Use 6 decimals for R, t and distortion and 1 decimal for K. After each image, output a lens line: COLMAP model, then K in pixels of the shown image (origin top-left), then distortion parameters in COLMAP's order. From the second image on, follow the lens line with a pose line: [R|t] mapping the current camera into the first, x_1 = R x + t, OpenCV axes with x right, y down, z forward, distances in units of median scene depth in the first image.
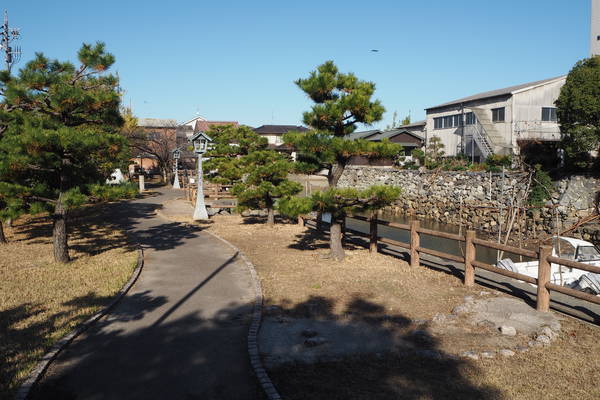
lens RADIAL K [[497.2, 0, 300.0], [0, 497.2, 200.0], [0, 0, 1]] dist [-0.046830, 0.008163]
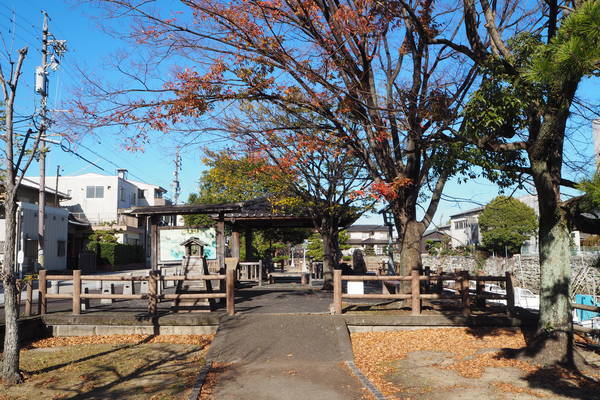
lens RADIAL K [[497.2, 0, 300.0], [0, 497.2, 200.0], [0, 0, 1]] dist [-0.046830, 0.008163]
pose [[0.978047, -0.032703, -0.205803, 0.149556], [-0.005404, 0.983296, -0.181933, 0.061302], [0.208315, 0.179051, 0.961533, -0.737641]]
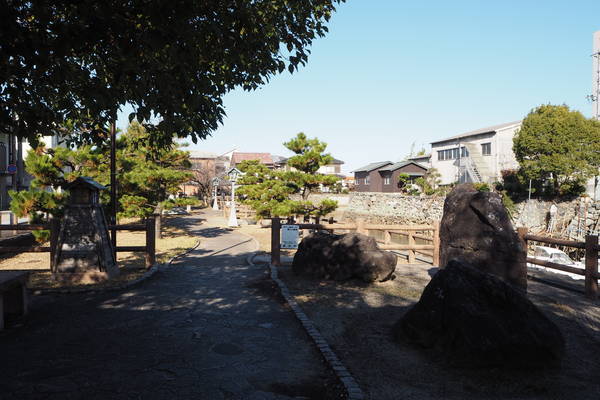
lens RADIAL K [[497.2, 0, 300.0], [0, 497.2, 200.0], [0, 0, 1]] dist [-0.046830, 0.008163]
pose [[0.997435, 0.004165, -0.071457, 0.044300], [-0.008157, 0.998417, -0.055658, 0.017695], [0.071112, 0.056098, 0.995890, -0.196490]]
